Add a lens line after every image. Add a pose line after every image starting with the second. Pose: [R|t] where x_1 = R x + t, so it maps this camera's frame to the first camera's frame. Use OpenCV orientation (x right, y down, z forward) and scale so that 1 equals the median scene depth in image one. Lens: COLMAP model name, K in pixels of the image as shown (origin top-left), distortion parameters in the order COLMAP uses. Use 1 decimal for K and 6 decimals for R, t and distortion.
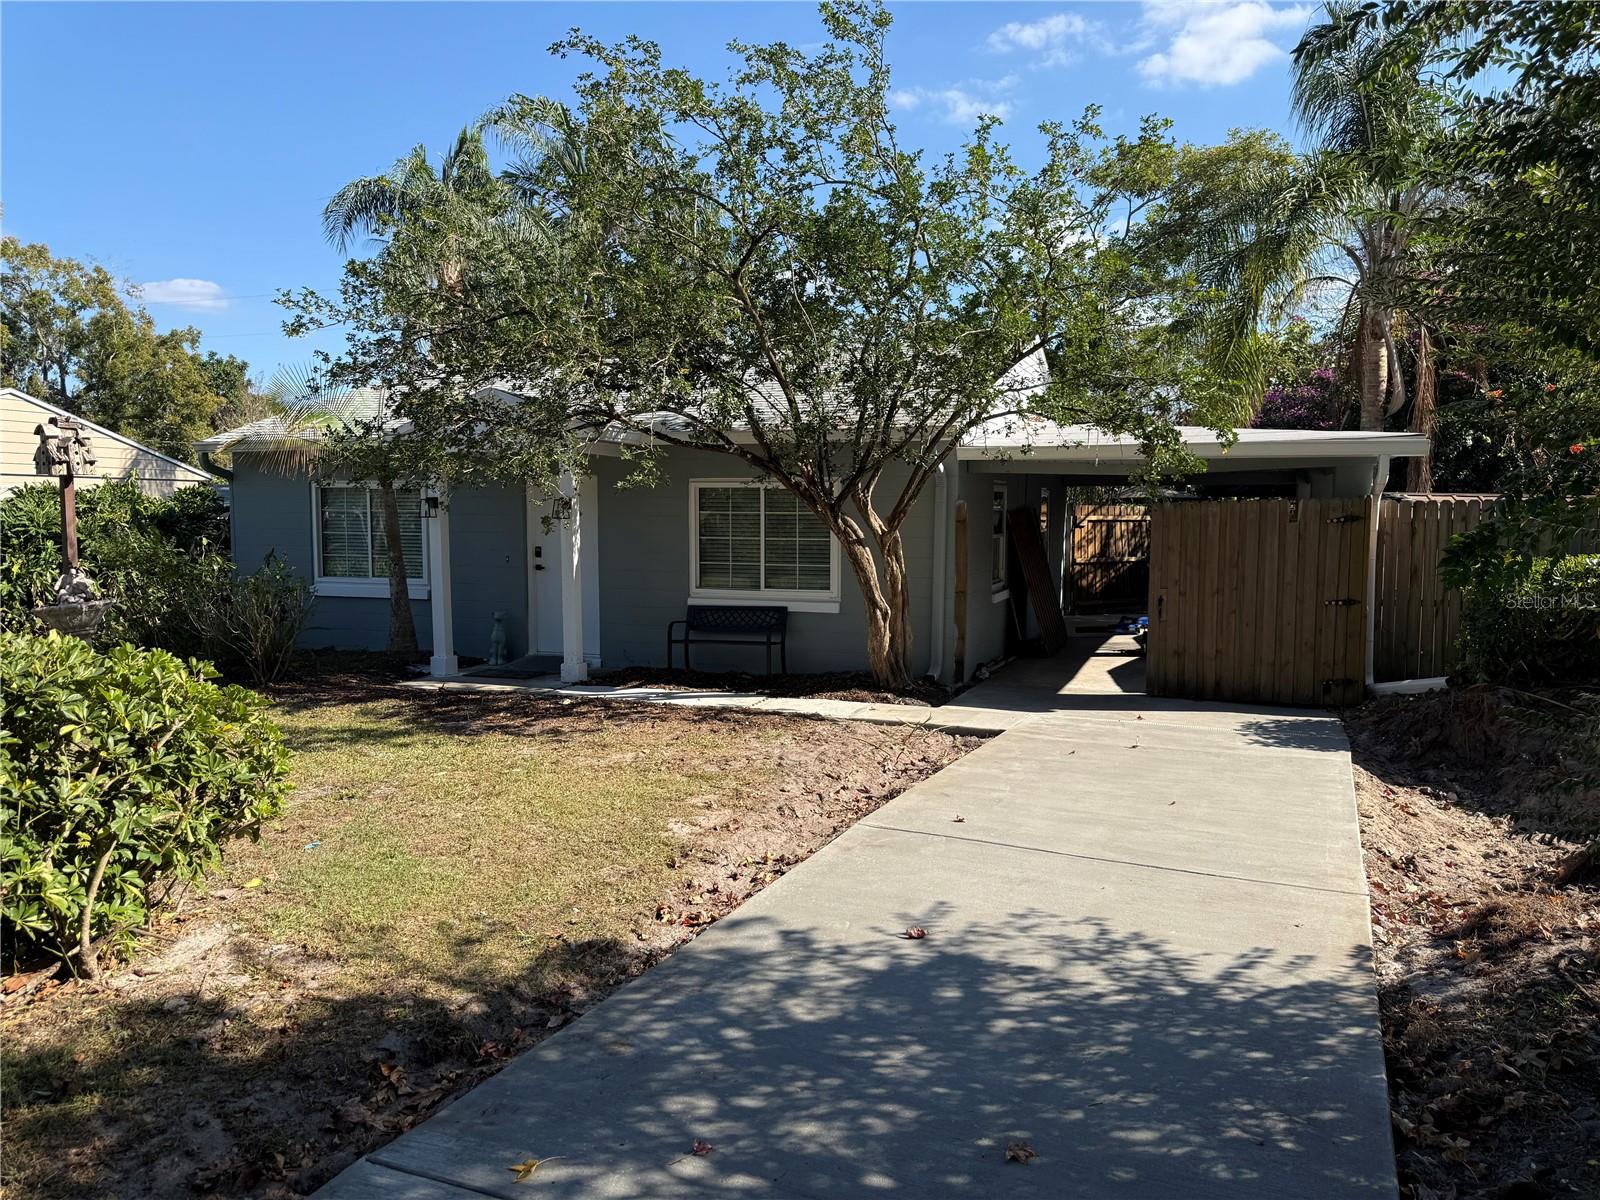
lens RADIAL K [[1116.8, 0, 804.4], [0, 1116.8, 600.1], [0, 0, 1]] dist [0.088520, -0.113936]
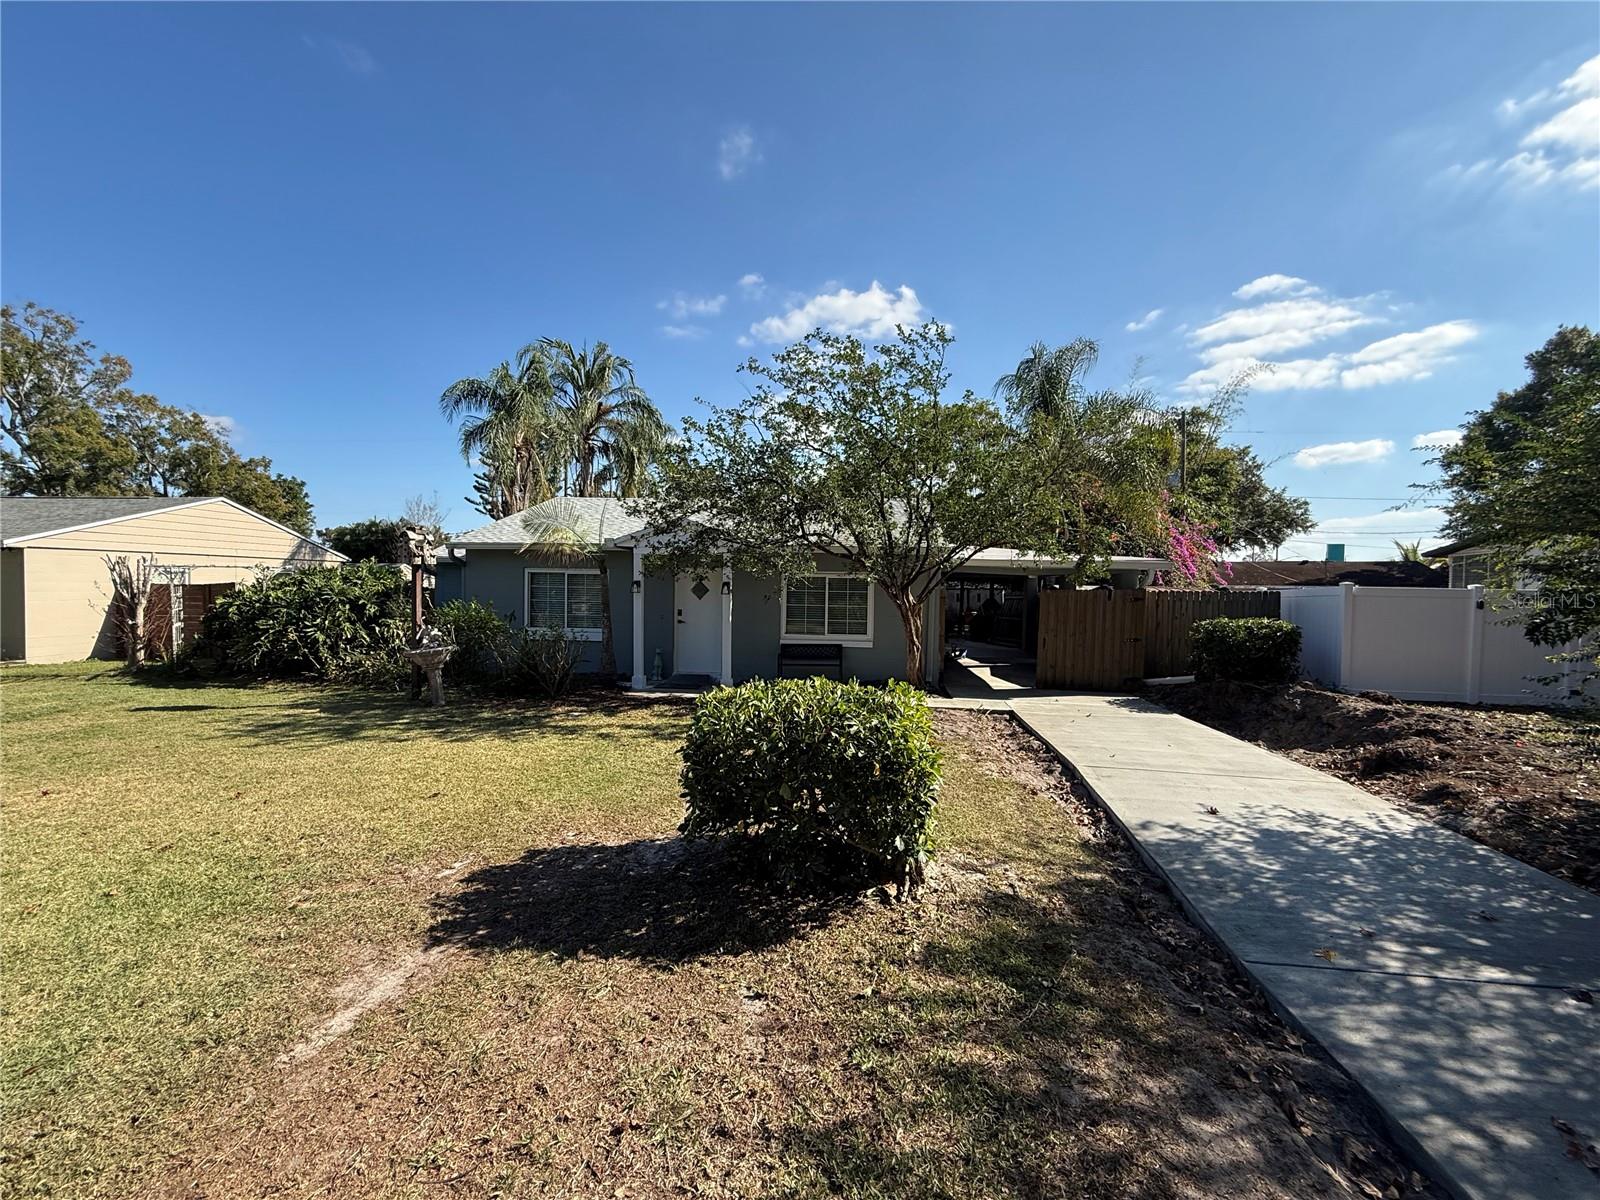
lens RADIAL K [[640.9, 0, 798.1], [0, 640.9, 581.0], [0, 0, 1]] dist [-0.001478, 0.000149]
pose [[0.965898, 0.013640, 0.258564, -0.384545], [0.007193, 0.996812, -0.079456, -0.015504], [-0.258823, 0.078606, 0.962721, 0.036555]]
